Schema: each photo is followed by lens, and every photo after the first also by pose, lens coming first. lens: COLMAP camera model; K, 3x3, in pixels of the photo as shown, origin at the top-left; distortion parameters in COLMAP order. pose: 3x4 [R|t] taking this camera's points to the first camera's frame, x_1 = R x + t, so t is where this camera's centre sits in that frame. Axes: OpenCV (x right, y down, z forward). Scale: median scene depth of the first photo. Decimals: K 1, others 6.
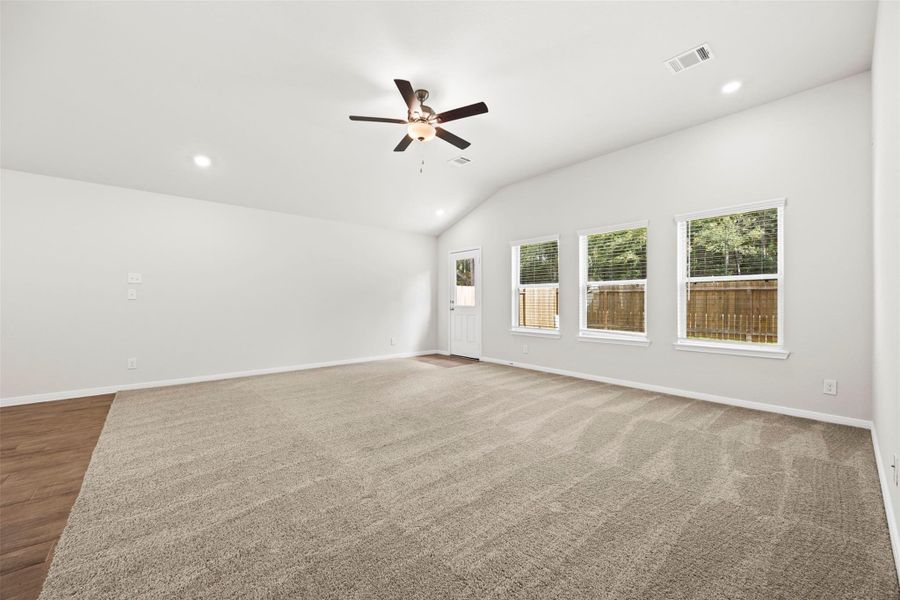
lens RADIAL K [[343.6, 0, 450.3], [0, 343.6, 299.1], [0, 0, 1]] dist [-0.002886, 0.000385]
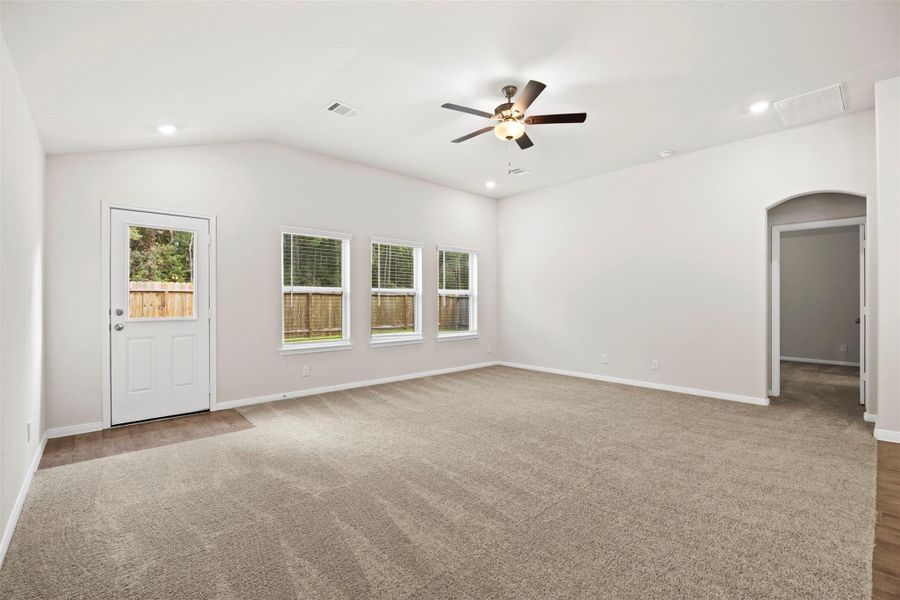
lens RADIAL K [[394.5, 0, 448.8], [0, 394.5, 300.8], [0, 0, 1]] dist [-0.013075, 0.000201]
pose [[-0.020239, 0.009084, 0.999754, -0.649447], [0.004440, 0.999950, -0.008996, -0.000534], [-0.999785, 0.004256, -0.020278, 0.680950]]
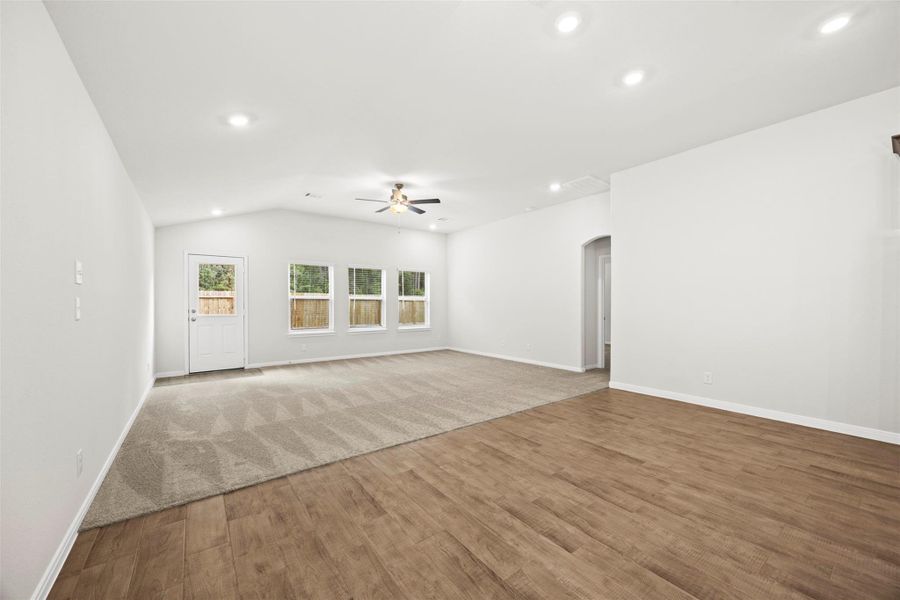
lens RADIAL K [[343.6, 0, 451.8], [0, 343.6, 305.4], [0, 0, 1]] dist [-0.002886, 0.000385]
pose [[0.067053, 0.004129, 0.997741, -0.970896], [0.004172, 0.999982, -0.004419, 0.000730], [-0.997741, 0.004459, 0.067034, 0.367195]]
